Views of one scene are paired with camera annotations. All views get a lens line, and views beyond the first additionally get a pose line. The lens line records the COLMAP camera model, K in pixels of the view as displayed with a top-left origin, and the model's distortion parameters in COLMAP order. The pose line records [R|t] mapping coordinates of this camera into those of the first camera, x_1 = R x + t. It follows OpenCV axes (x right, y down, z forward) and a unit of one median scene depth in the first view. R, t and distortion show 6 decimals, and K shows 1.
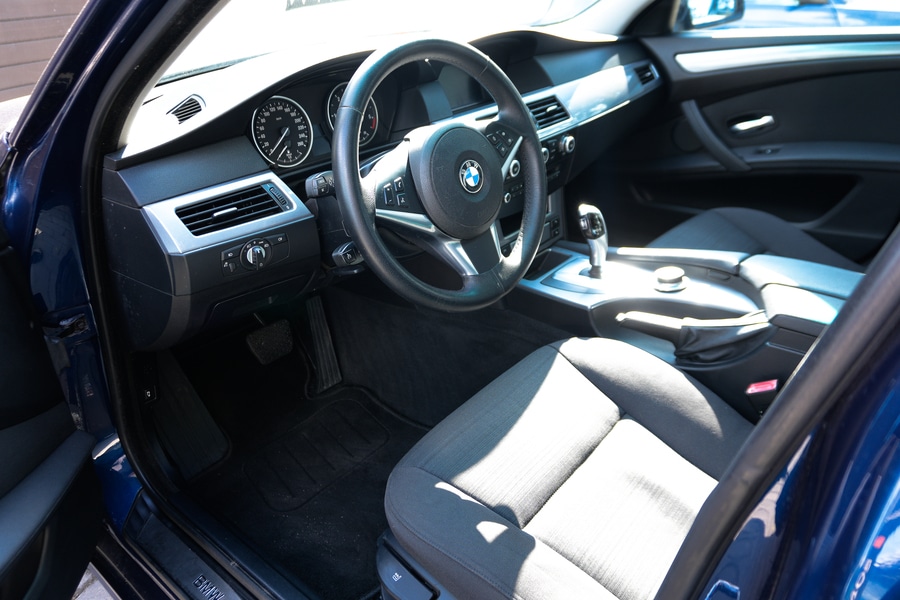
lens RADIAL K [[660.3, 0, 450.0], [0, 660.3, 300.0], [0, 0, 1]] dist [-0.051996, 0.000931]
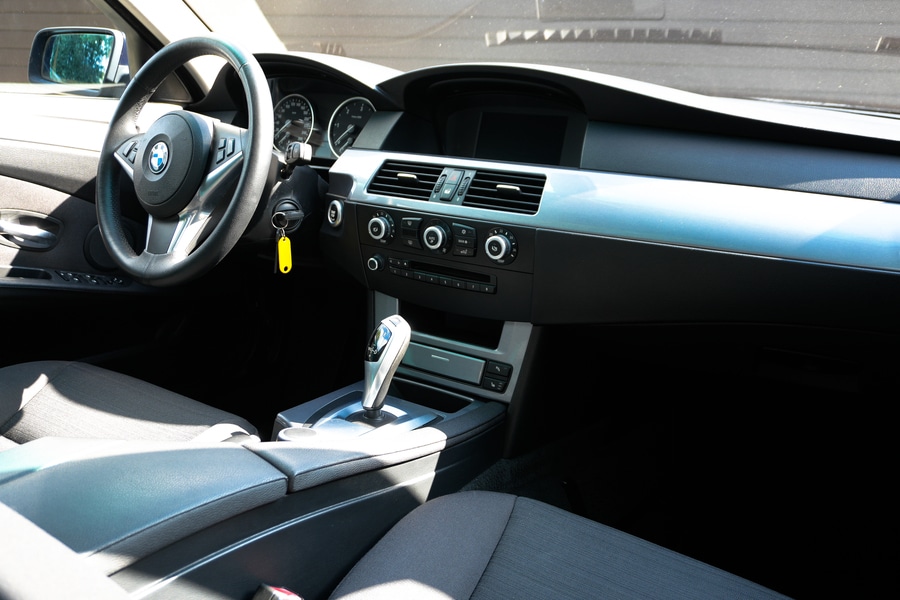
lens RADIAL K [[821.4, 0, 450.0], [0, 821.4, 300.0], [0, 0, 1]] dist [0.003320, 0.022387]
pose [[0.095211, 0.301605, -0.948667, 0.980771], [-0.492317, 0.842555, 0.218459, -0.359678], [0.865193, 0.446245, 0.228706, 0.844135]]
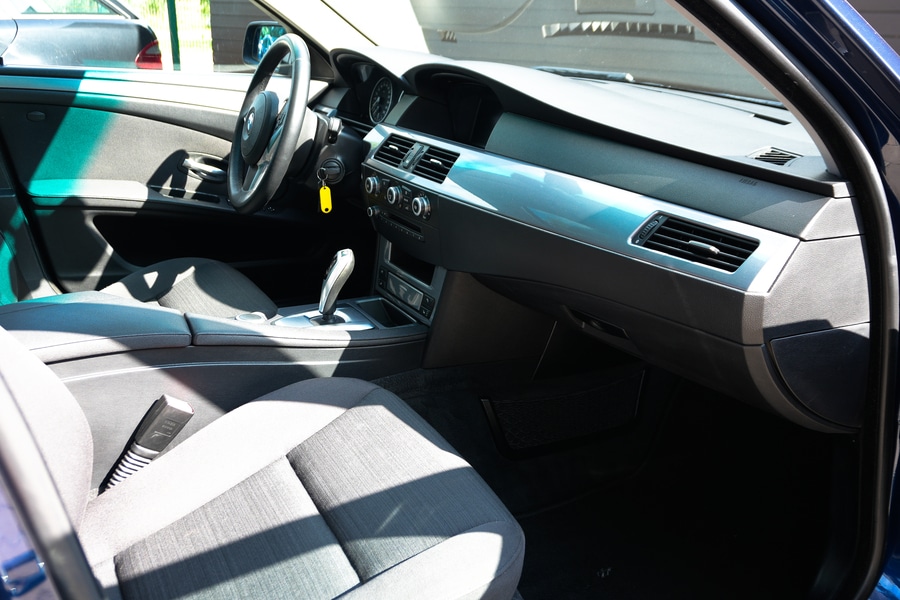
lens RADIAL K [[787.0, 0, 450.0], [0, 787.0, 300.0], [0, 0, 1]] dist [0.116263, 0.000784]
pose [[-0.347325, 0.335226, -0.875779, 1.127931], [-0.448812, 0.760584, 0.469127, -0.660142], [0.823367, 0.556000, -0.113716, 1.270014]]
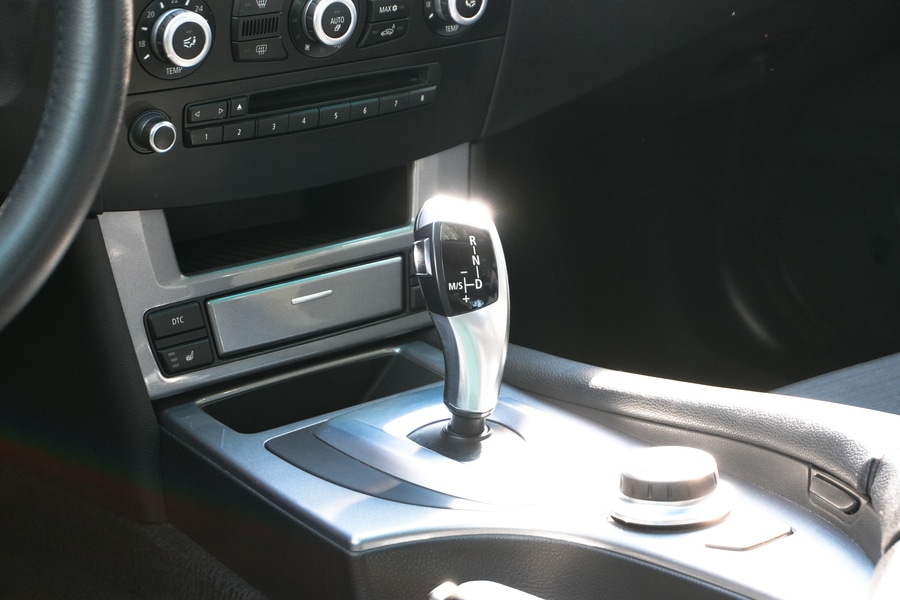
lens RADIAL K [[1885.3, 0, 450.0], [0, 1885.3, 300.0], [0, 0, 1]] dist [-0.264197, -0.109204]
pose [[0.978840, 0.122493, -0.163915, 0.346172], [-0.143043, 0.982409, -0.120050, -0.000675], [0.146327, 0.140957, 0.979142, 0.199797]]
